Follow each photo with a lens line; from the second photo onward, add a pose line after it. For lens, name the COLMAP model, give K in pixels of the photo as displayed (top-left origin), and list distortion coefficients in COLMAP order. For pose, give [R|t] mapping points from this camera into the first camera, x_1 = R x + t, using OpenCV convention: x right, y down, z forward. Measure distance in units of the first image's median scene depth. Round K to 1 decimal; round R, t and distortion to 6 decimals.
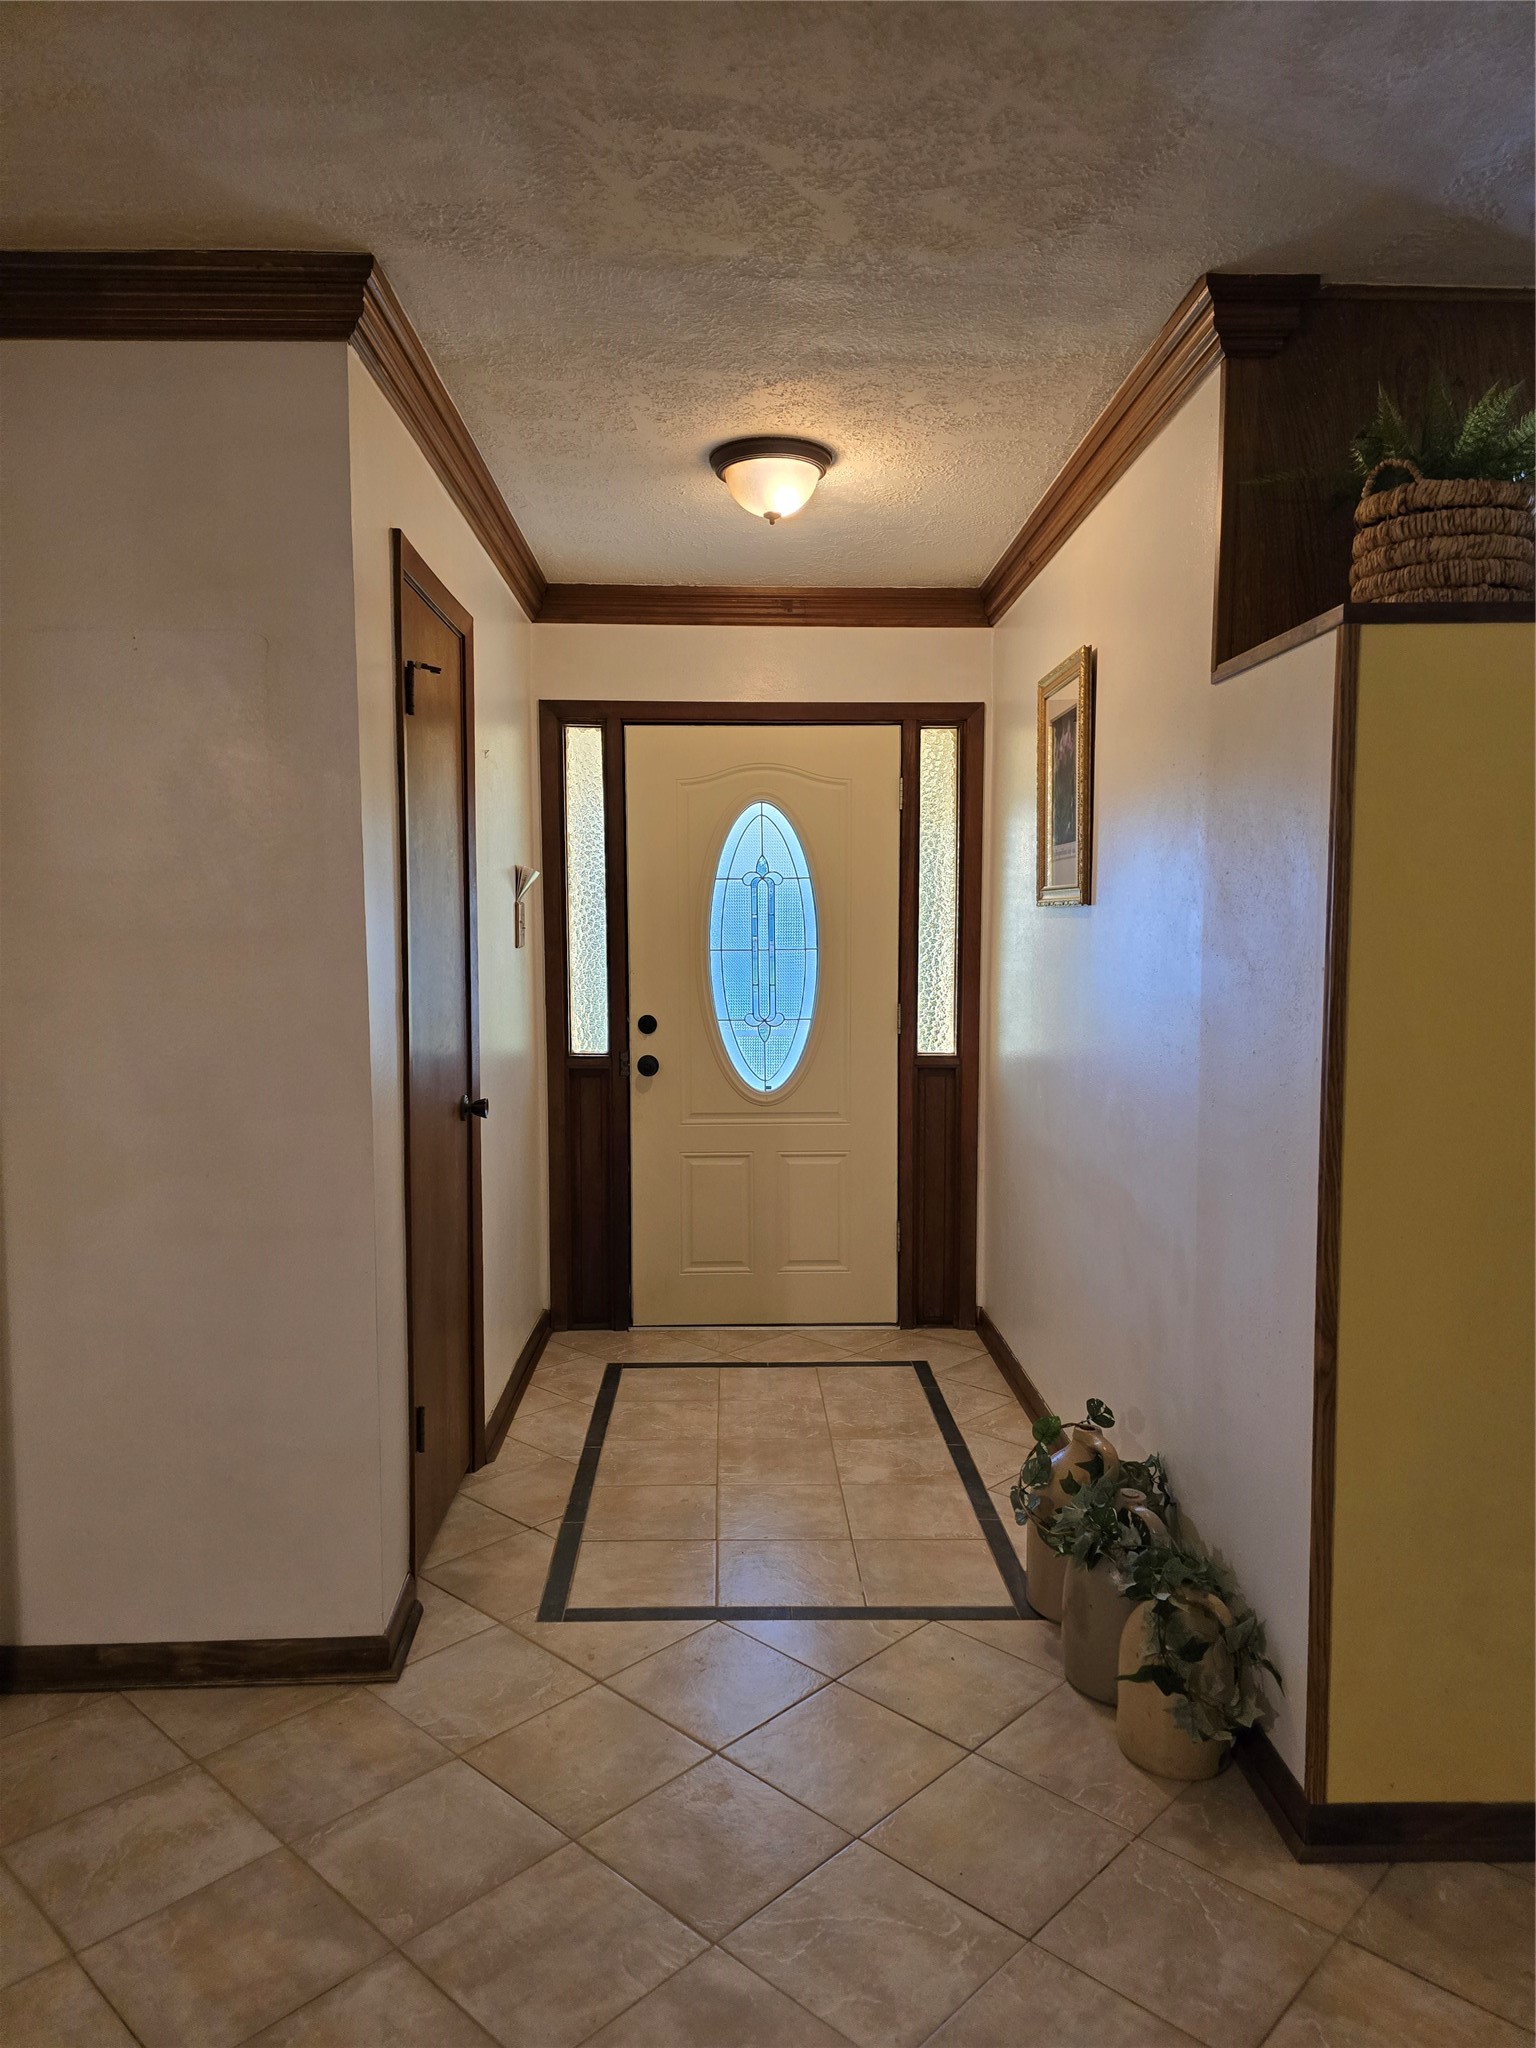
lens RADIAL K [[1408.6, 0, 768.0], [0, 1408.6, 1024.0], [0, 0, 1]] dist [0.042311, -0.019317]
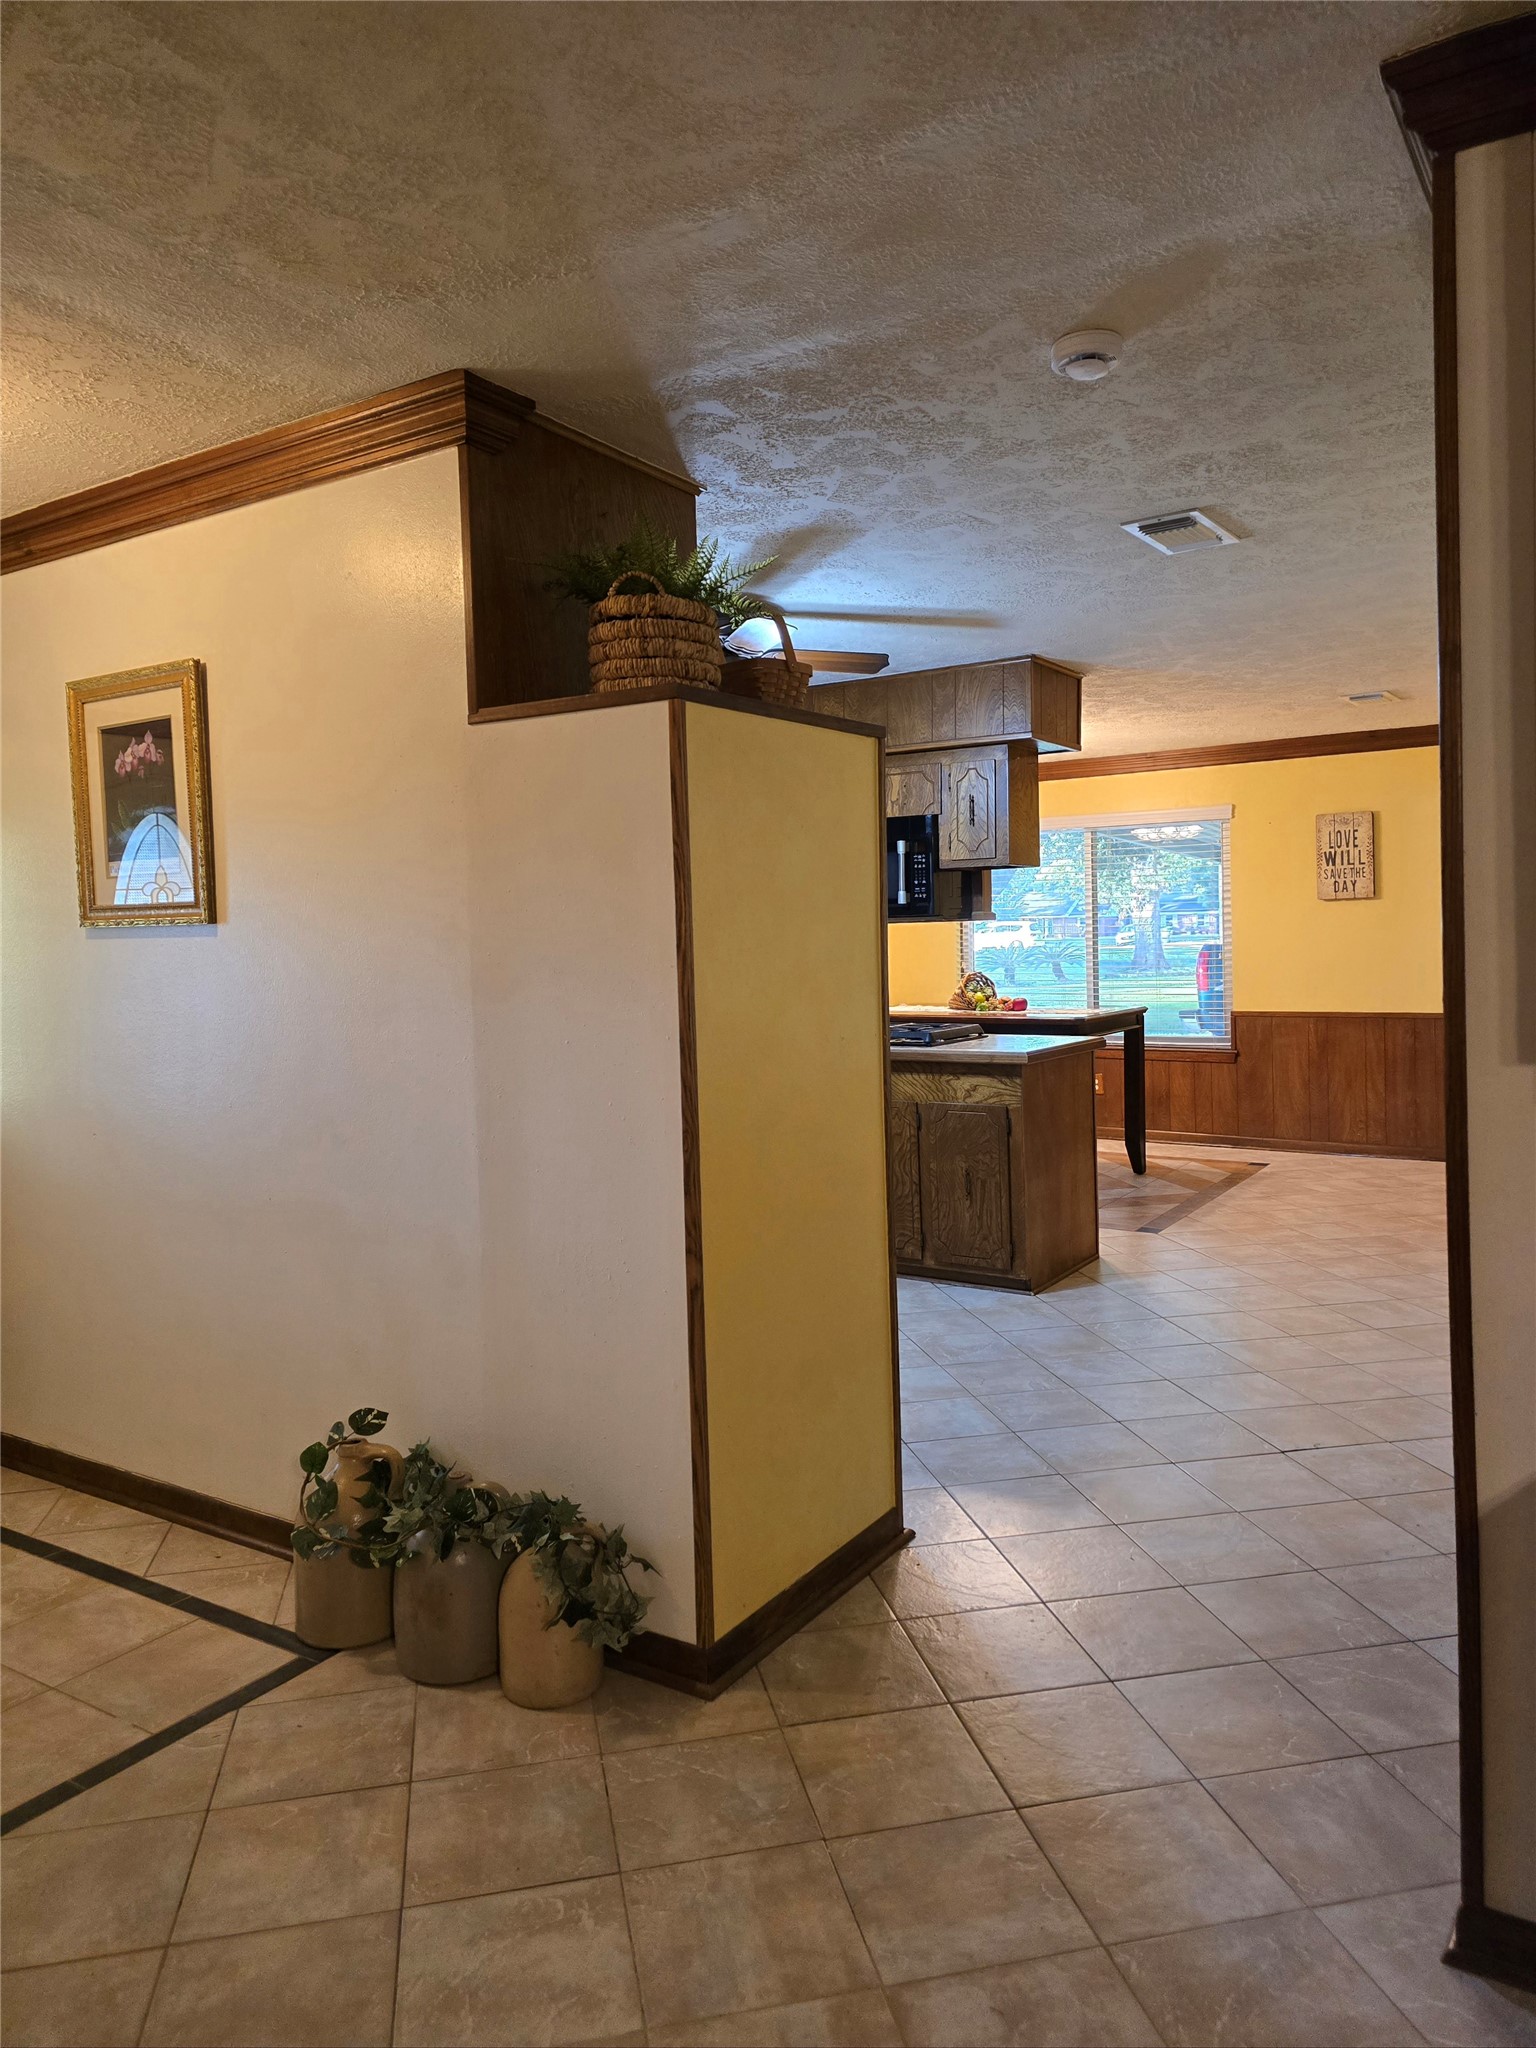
lens RADIAL K [[1389.3, 0, 768.8], [0, 1389.3, 955.2], [0, 0, 1]] dist [0.077097, -0.046199]
pose [[0.570859, -0.025162, 0.820662, -0.535497], [0.083100, 0.996168, -0.027262, -0.006960], [-0.816832, 0.083760, 0.570763, 0.208737]]
